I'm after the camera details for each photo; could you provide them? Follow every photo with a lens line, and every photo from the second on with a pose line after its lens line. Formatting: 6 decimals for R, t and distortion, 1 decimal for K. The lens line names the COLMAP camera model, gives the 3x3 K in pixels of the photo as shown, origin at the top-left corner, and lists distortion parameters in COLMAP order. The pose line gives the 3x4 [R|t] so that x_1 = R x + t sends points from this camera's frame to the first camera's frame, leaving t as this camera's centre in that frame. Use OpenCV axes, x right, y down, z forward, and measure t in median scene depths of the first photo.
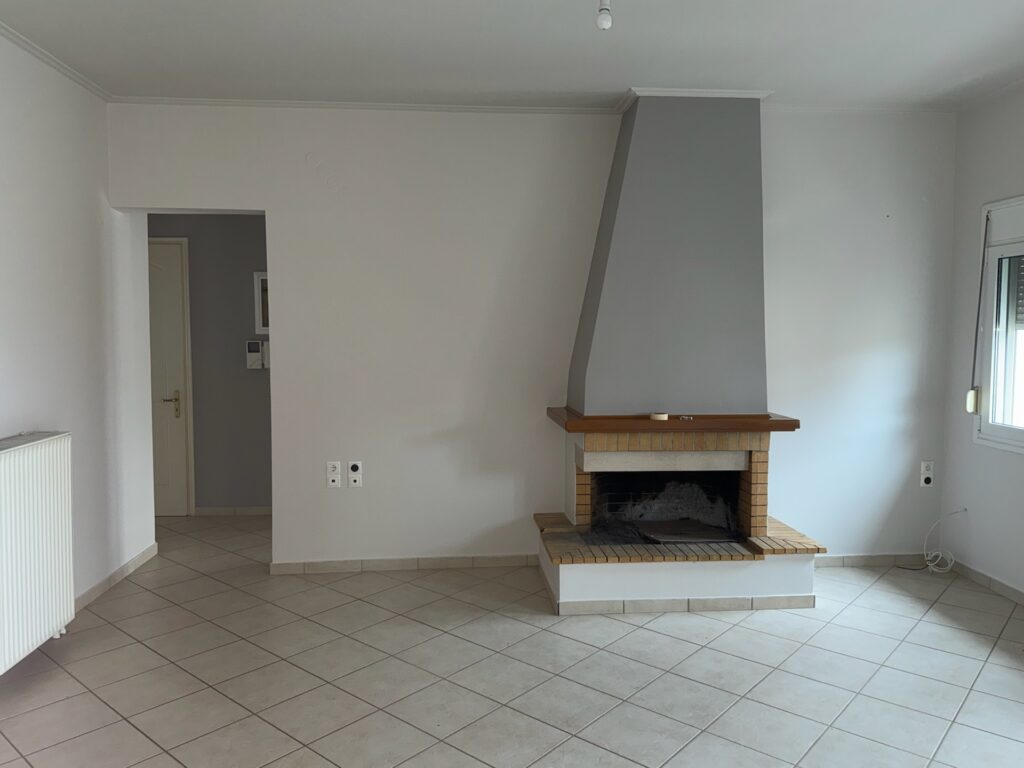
lens RADIAL K [[742.1, 0, 511.6], [0, 742.1, 378.0], [0, 0, 1]] dist [0.173546, -0.299066]
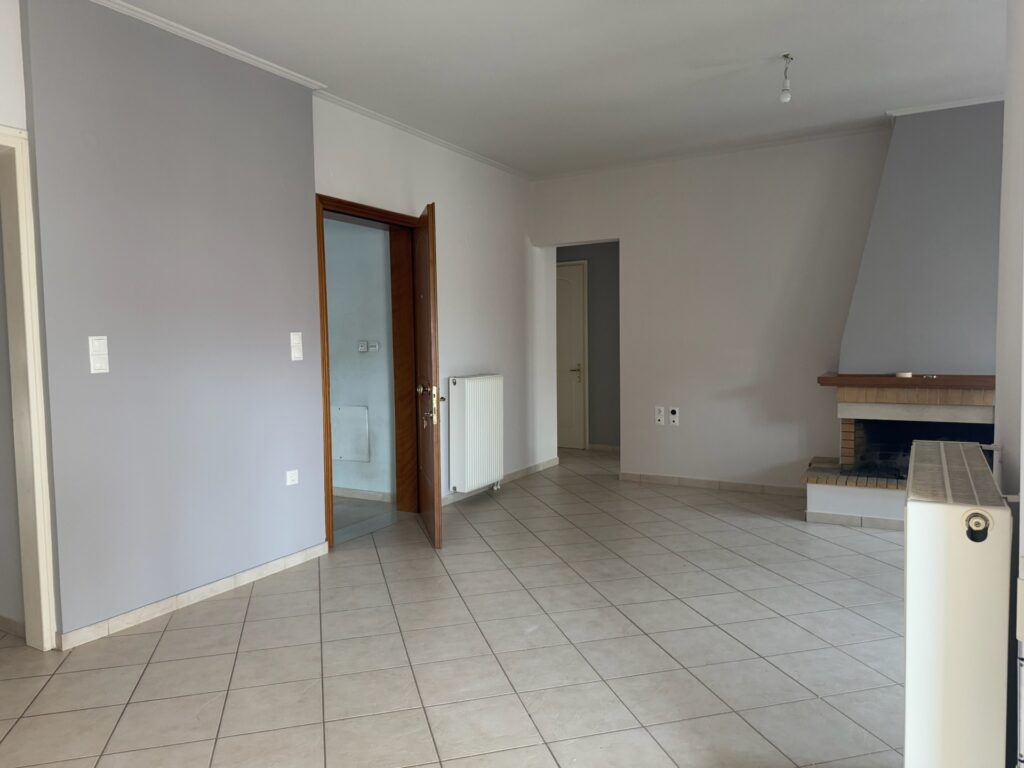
lens RADIAL K [[718.0, 0, 512.0], [0, 718.0, 384.0], [0, 0, 1]] dist [0.058118, -0.093956]
pose [[0.833111, 0.016828, -0.552849, 0.300764], [-0.016982, 0.999844, 0.004843, 0.067586], [0.552845, 0.005354, 0.833267, -0.321114]]
